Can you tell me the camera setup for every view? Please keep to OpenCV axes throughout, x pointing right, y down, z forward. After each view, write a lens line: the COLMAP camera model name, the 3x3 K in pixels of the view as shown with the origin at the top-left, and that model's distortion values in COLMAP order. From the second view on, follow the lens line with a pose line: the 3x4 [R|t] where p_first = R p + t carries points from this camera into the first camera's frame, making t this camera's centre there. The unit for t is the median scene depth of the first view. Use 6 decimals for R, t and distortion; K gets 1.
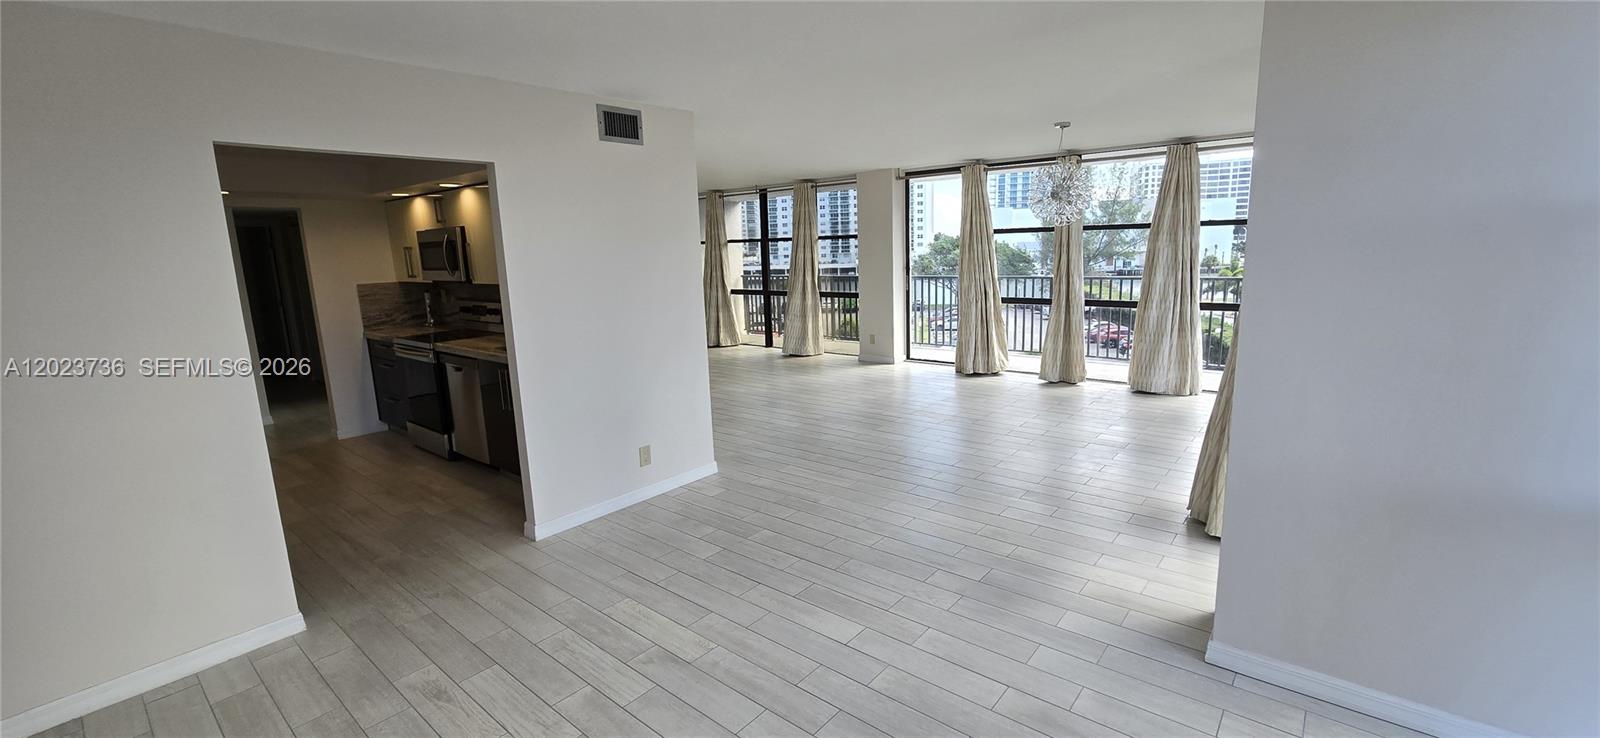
lens RADIAL K [[656.9, 0, 800.0], [0, 656.9, 369.0], [0, 0, 1]] dist [0.000835, 0.000147]
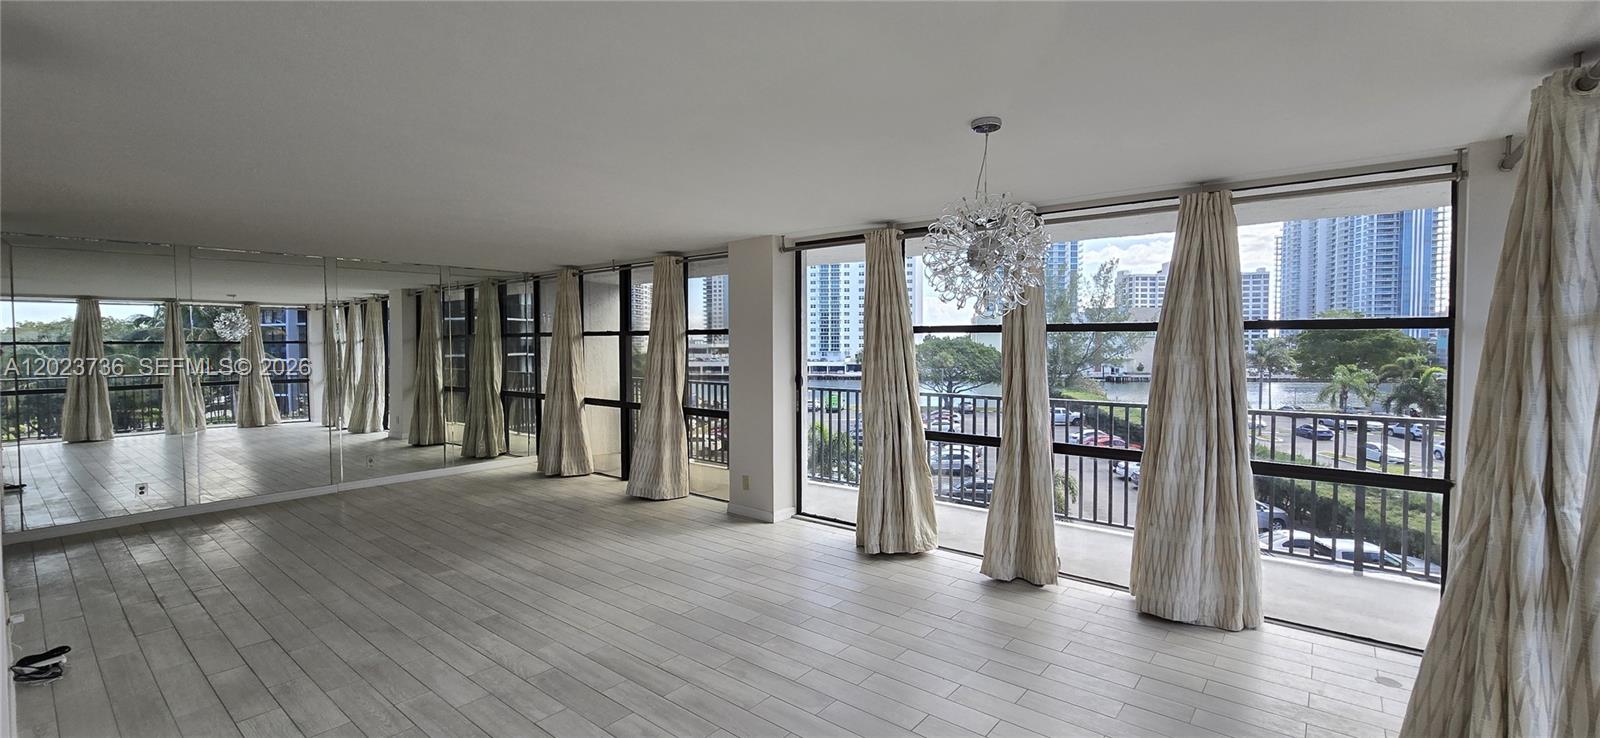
lens RADIAL K [[656.9, 0, 800.0], [0, 656.9, 369.0], [0, 0, 1]] dist [0.000835, 0.000147]
pose [[0.999495, 0.030101, 0.010141, 0.162605], [-0.028305, 0.988928, -0.145671, -0.066682], [-0.014414, 0.145311, 0.989281, 0.333265]]
